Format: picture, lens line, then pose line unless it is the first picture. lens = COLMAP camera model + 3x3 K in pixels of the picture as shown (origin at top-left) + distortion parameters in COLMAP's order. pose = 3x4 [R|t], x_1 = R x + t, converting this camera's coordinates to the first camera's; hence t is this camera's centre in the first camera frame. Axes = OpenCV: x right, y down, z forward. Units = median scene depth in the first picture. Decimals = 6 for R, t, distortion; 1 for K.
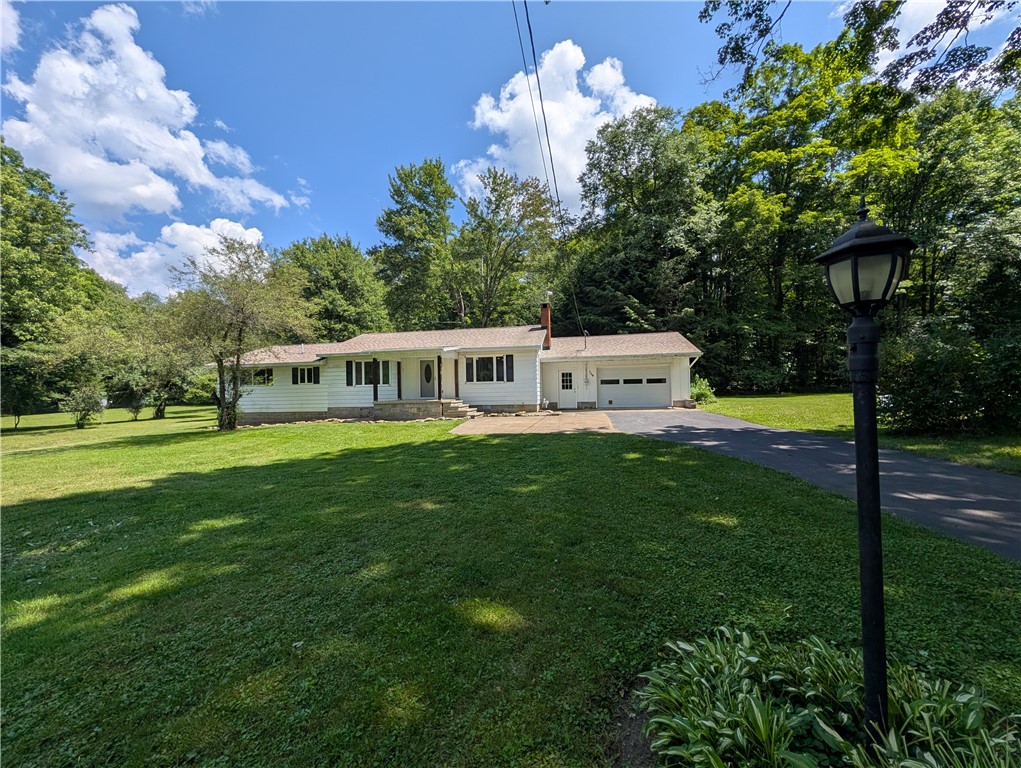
lens RADIAL K [[394.1, 0, 512.5], [0, 394.1, 383.4], [0, 0, 1]] dist [0.002649, -0.000328]
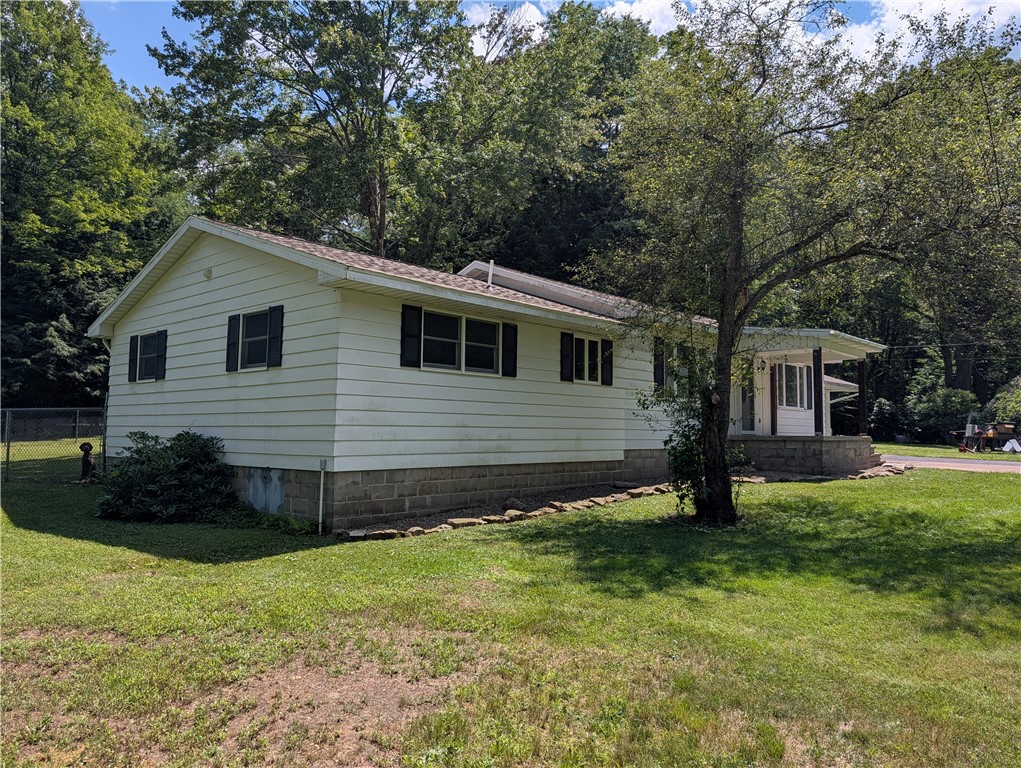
lens RADIAL K [[733.9, 0, 512.6], [0, 733.9, 378.9], [0, 0, 1]] dist [0.032052, -0.029732]
pose [[0.501561, 0.080437, 0.861375, -1.133986], [-0.073147, 0.996046, -0.050421, 0.035834], [-0.862025, -0.037717, 0.505461, 0.726577]]
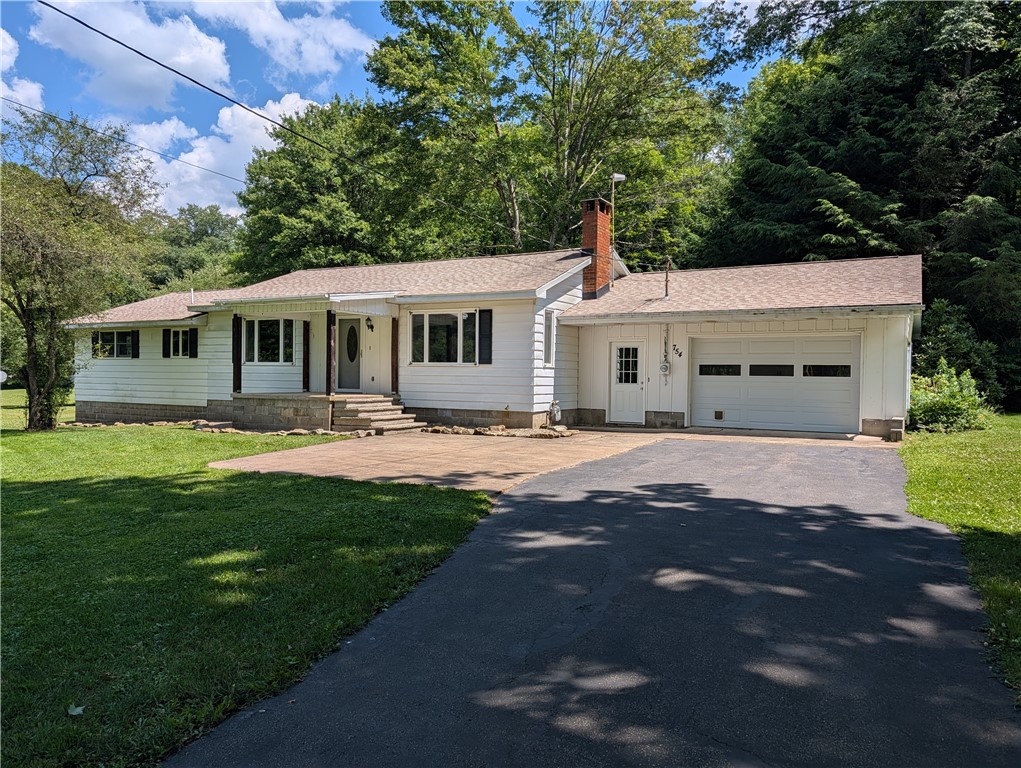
lens RADIAL K [[733.9, 0, 512.5], [0, 733.9, 385.9], [0, 0, 1]] dist [0.032052, -0.029732]
pose [[0.945490, 0.037047, -0.323538, 0.294802], [-0.026130, 0.998935, 0.038023, -0.011375], [0.324602, -0.027496, 0.945451, 0.129685]]
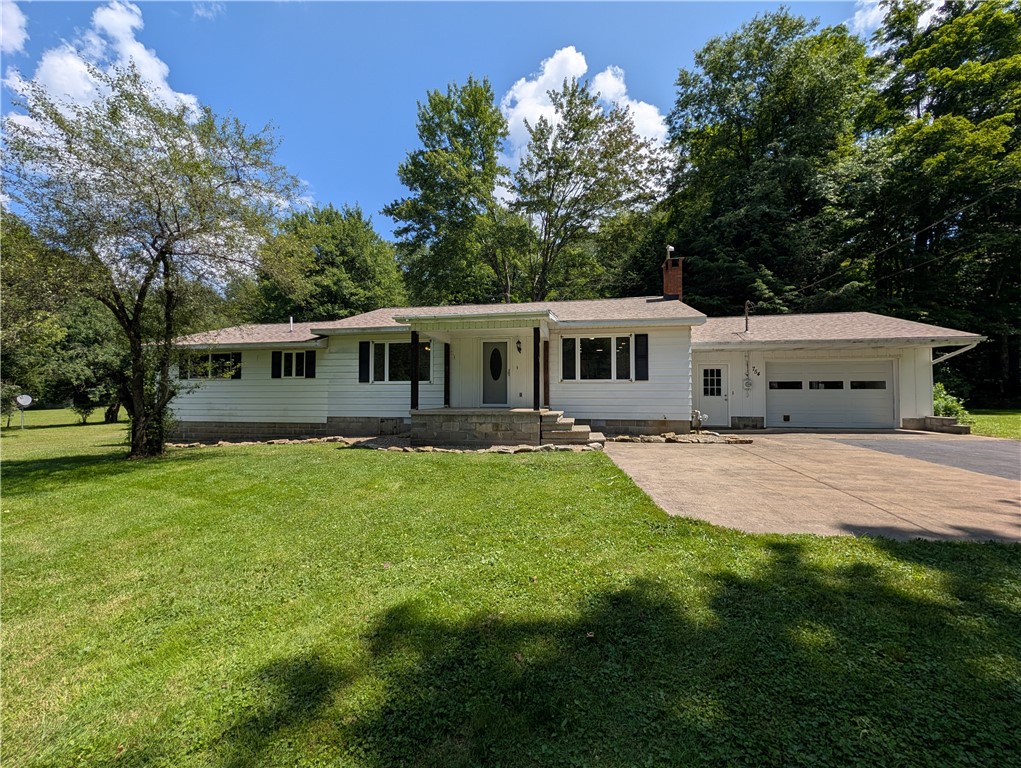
lens RADIAL K [[394.1, 0, 514.0], [0, 394.1, 387.4], [0, 0, 1]] dist [0.002649, -0.000328]
pose [[0.999765, 0.021674, 0.000281, -0.176887], [-0.021671, 0.999746, -0.006265, 0.012599], [-0.000416, 0.006257, 0.999980, 0.380261]]
